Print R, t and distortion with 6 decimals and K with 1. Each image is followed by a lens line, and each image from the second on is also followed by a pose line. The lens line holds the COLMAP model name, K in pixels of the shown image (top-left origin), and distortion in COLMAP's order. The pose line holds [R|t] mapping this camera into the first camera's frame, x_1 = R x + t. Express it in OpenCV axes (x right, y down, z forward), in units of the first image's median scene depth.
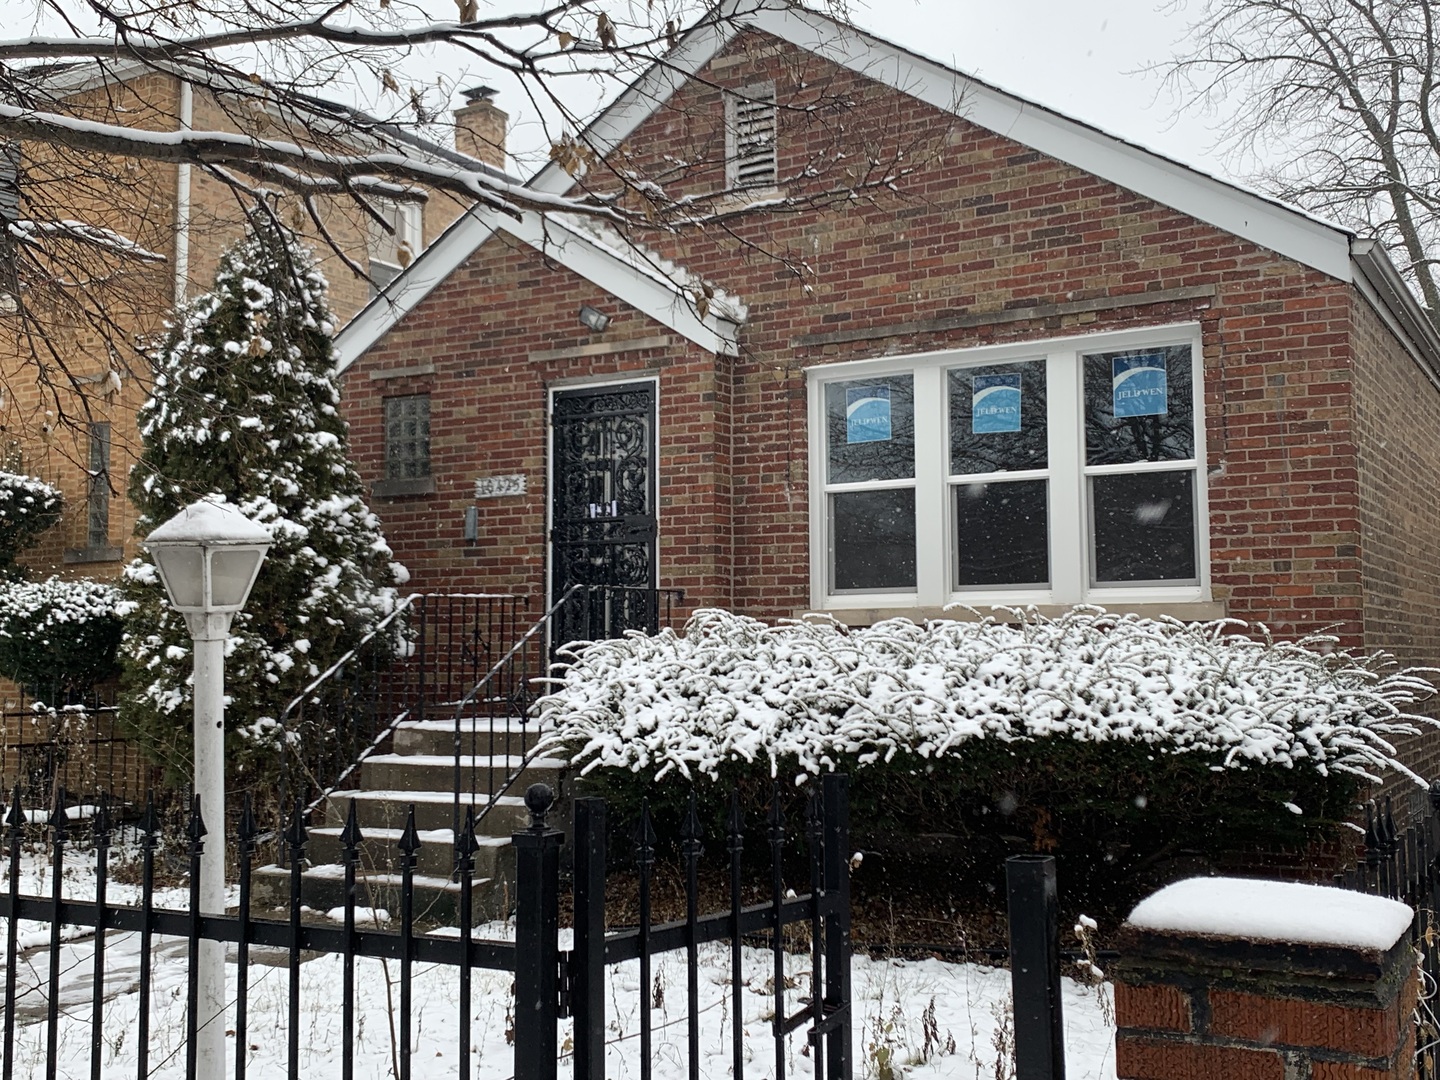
lens RADIAL K [[1533.1, 0, 725.3], [0, 1533.1, 540.8], [0, 0, 1]] dist [0.094274, 0.000000]
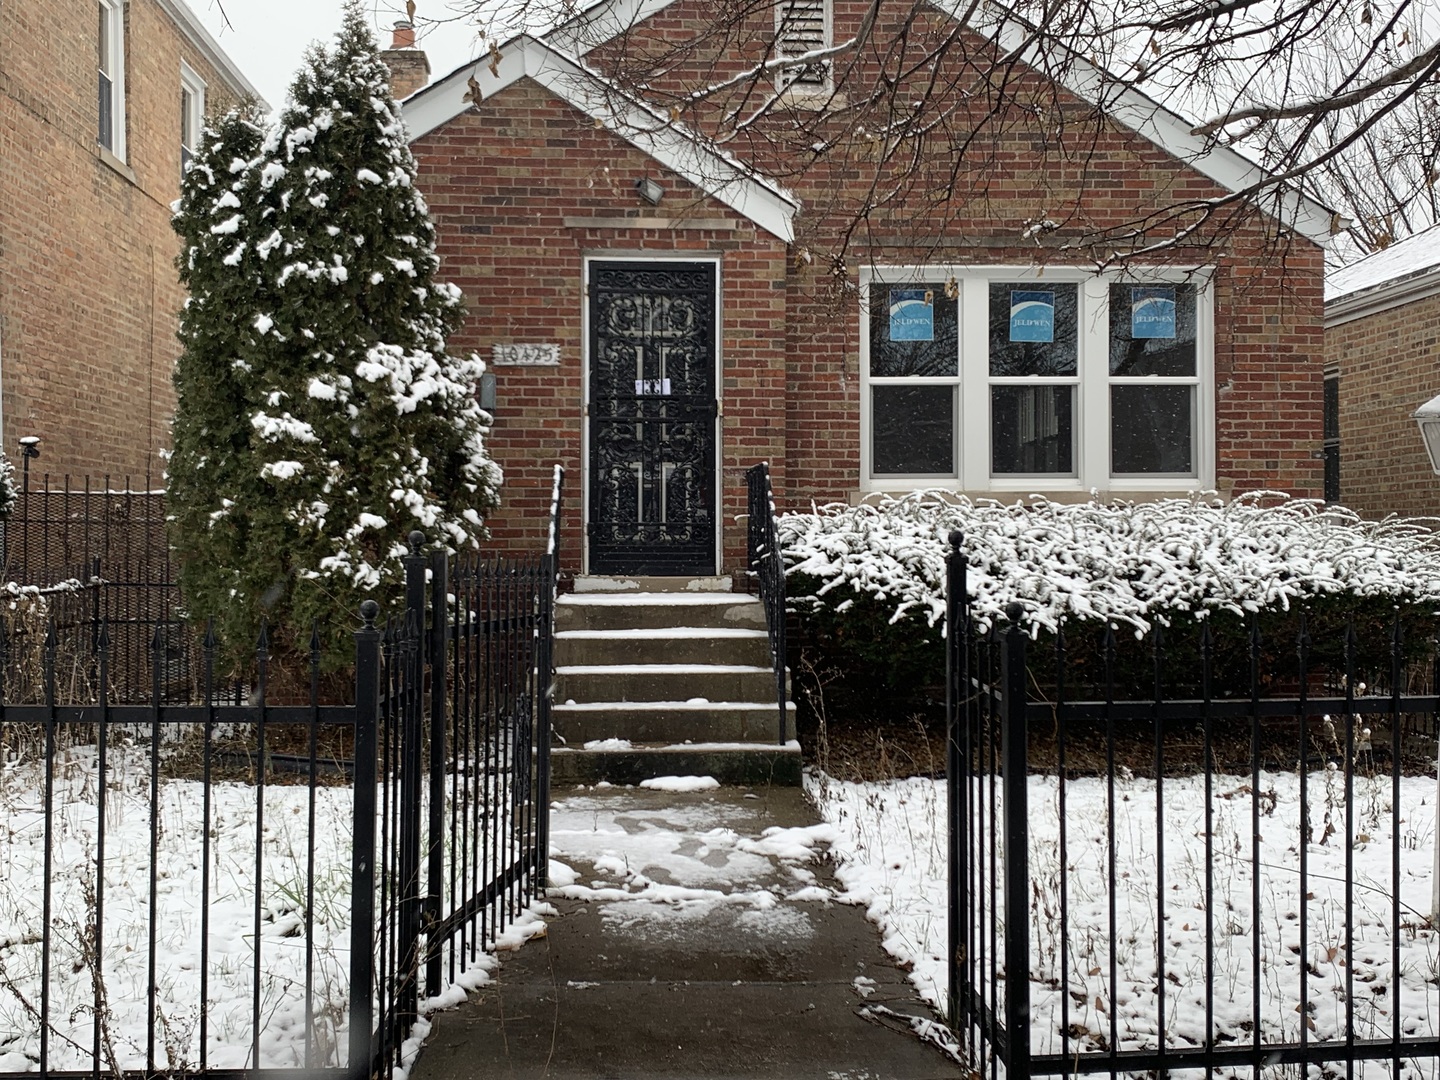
lens RADIAL K [[1533.1, 0, 725.3], [0, 1533.1, 544.0], [0, 0, 1]] dist [0.094274, 0.000000]
pose [[0.835435, 0.004778, 0.549568, -0.627026], [-0.043949, 0.997341, 0.058138, 0.023102], [-0.547829, -0.072723, 0.833423, 0.140653]]
